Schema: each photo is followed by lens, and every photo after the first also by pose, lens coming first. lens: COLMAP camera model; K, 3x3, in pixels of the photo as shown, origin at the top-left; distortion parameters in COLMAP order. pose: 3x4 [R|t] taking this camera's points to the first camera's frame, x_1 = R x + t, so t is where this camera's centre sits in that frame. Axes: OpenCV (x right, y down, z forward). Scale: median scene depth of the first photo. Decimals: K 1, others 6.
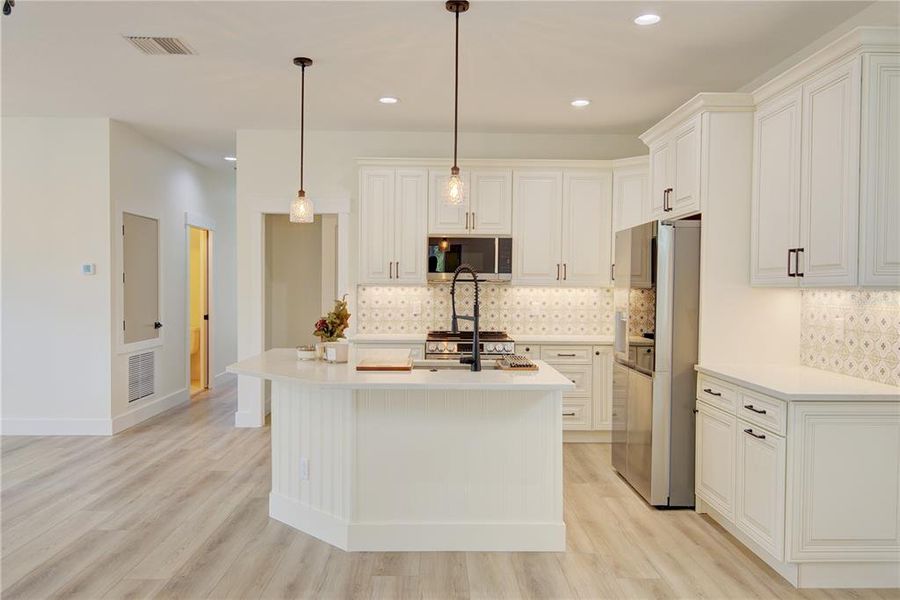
lens RADIAL K [[649.9, 0, 450.0], [0, 649.9, 300.0], [0, 0, 1]] dist [-0.000265, -0.001301]
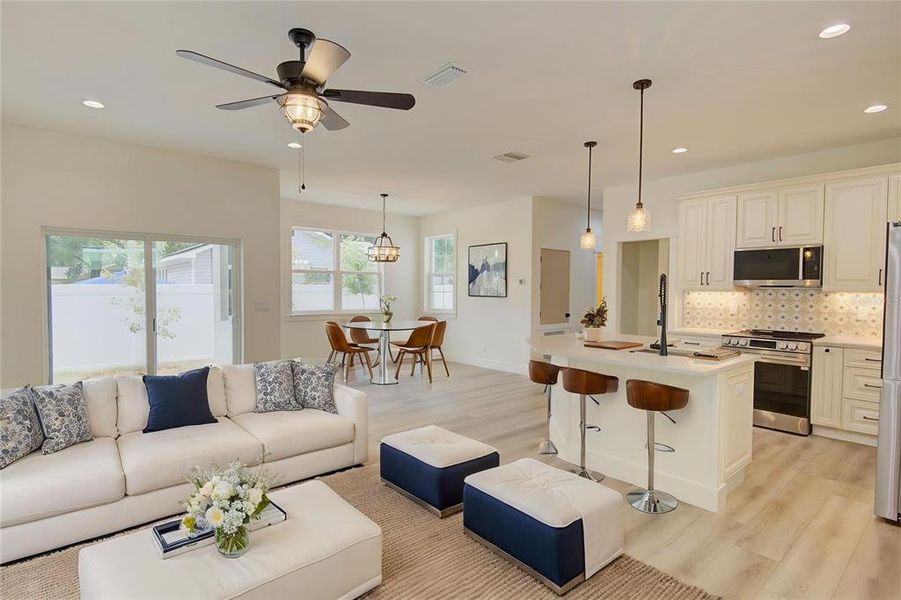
lens RADIAL K [[446.4, 0, 450.5], [0, 446.4, 300.0], [0, 0, 1]] dist [0.012598, -0.014548]
pose [[0.642419, 0.014830, -0.766210, 0.267376], [-0.018366, 0.999824, 0.003953, 0.001600], [0.766133, 0.011533, 0.642578, 0.052994]]
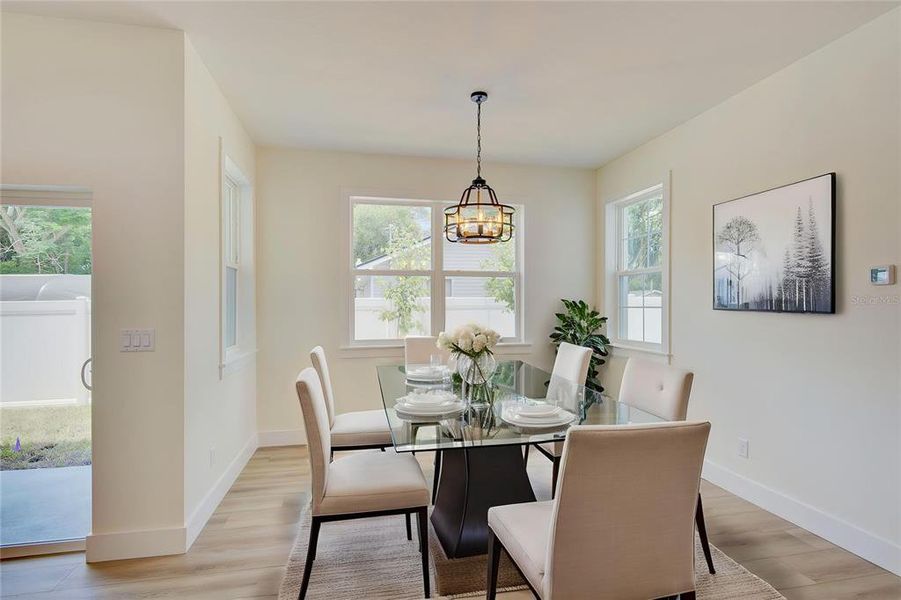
lens RADIAL K [[446.4, 0, 450.5], [0, 446.4, 300.0], [0, 0, 1]] dist [0.012598, -0.014548]
pose [[0.190091, -0.015409, -0.981645, -0.234643], [-0.020614, 0.999594, -0.019683, -0.009814], [0.981550, 0.023977, 0.189696, 0.547138]]
